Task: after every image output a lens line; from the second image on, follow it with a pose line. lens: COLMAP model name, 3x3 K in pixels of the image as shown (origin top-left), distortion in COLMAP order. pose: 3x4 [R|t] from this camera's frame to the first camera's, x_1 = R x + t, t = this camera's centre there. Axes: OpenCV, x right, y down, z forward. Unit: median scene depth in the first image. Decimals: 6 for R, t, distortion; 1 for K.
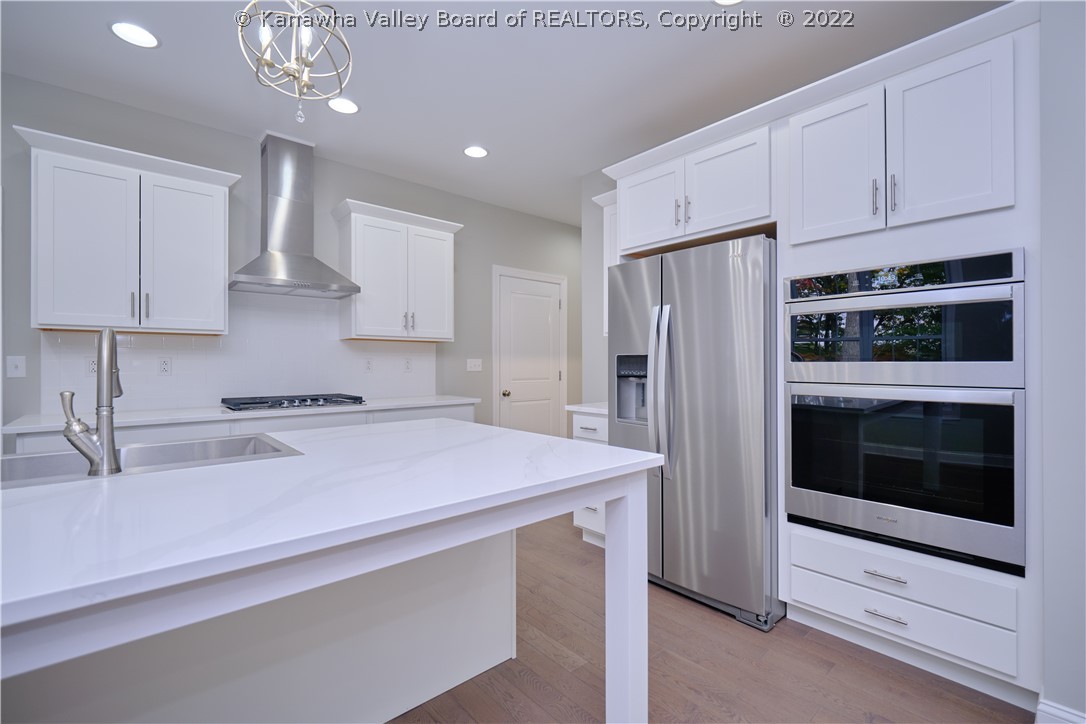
lens RADIAL K [[473.3, 0, 543.0], [0, 473.3, 362.0], [0, 0, 1]] dist [0.000163, -0.000030]
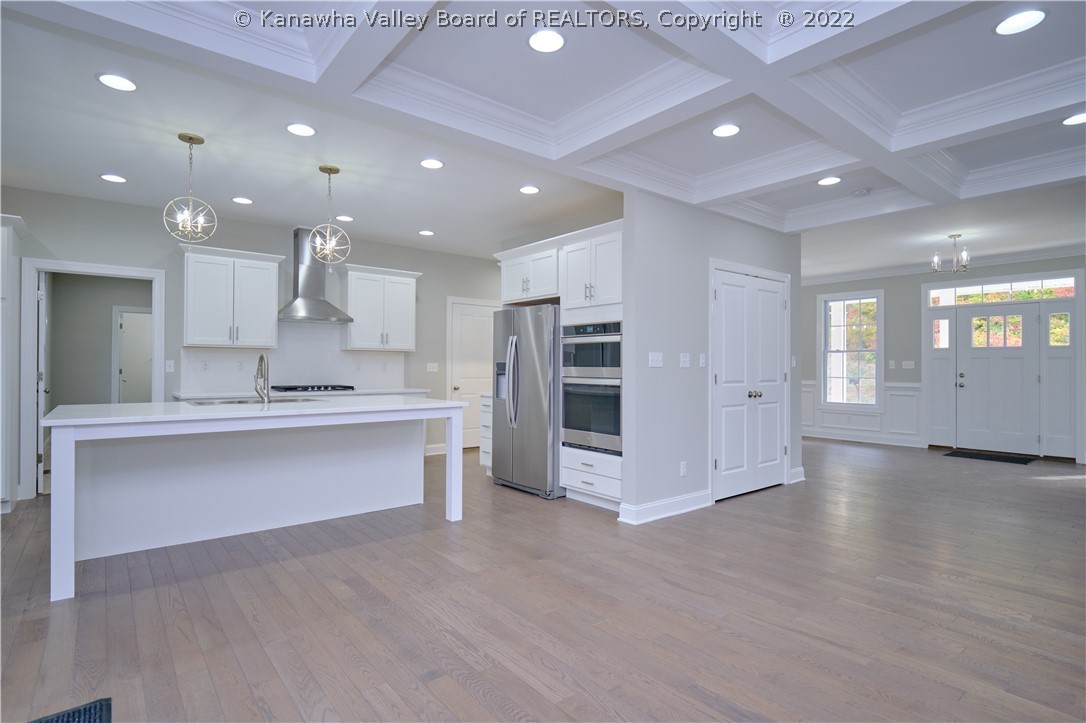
lens RADIAL K [[541.0, 0, 543.0], [0, 541.0, 361.5], [0, 0, 1]] dist [0.001088, 0.000208]
pose [[0.999516, 0.007054, -0.030309, 0.380838], [-0.007249, 0.999954, -0.006323, -0.006044], [0.030263, 0.006540, 0.999521, -0.988083]]
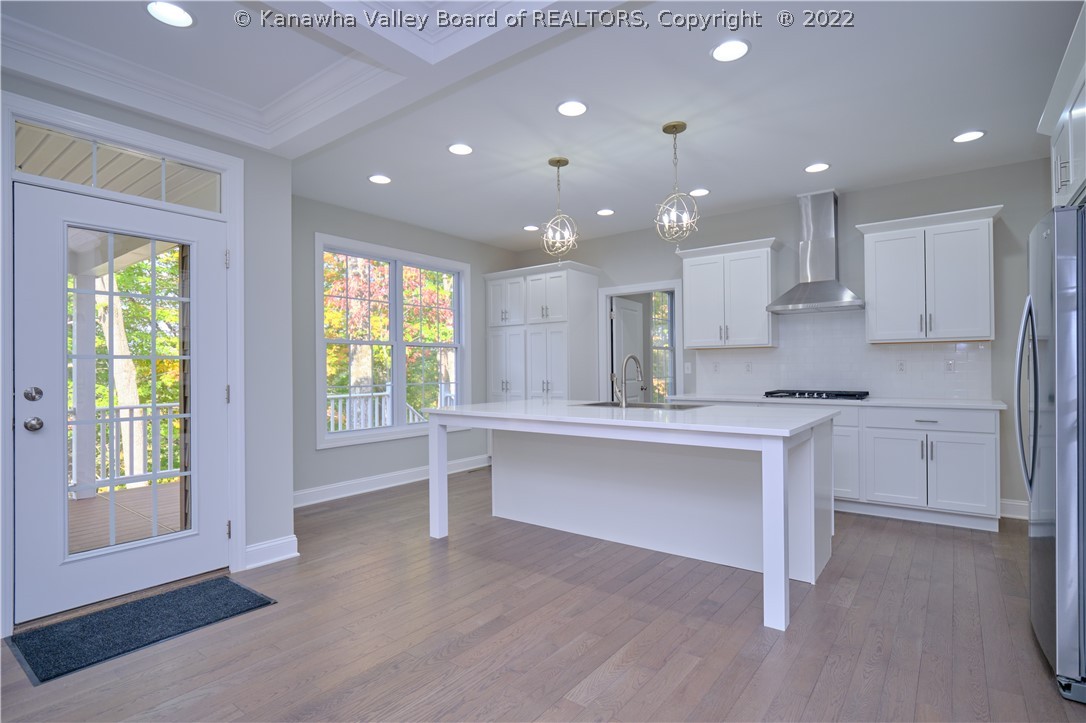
lens RADIAL K [[541.0, 0, 543.0], [0, 541.0, 361.5], [0, 0, 1]] dist [0.001088, 0.000208]
pose [[0.205594, -0.011160, -0.978574, 0.881497], [0.010487, 0.999903, -0.009200, -0.003563], [0.978581, -0.008370, 0.205691, -0.046156]]
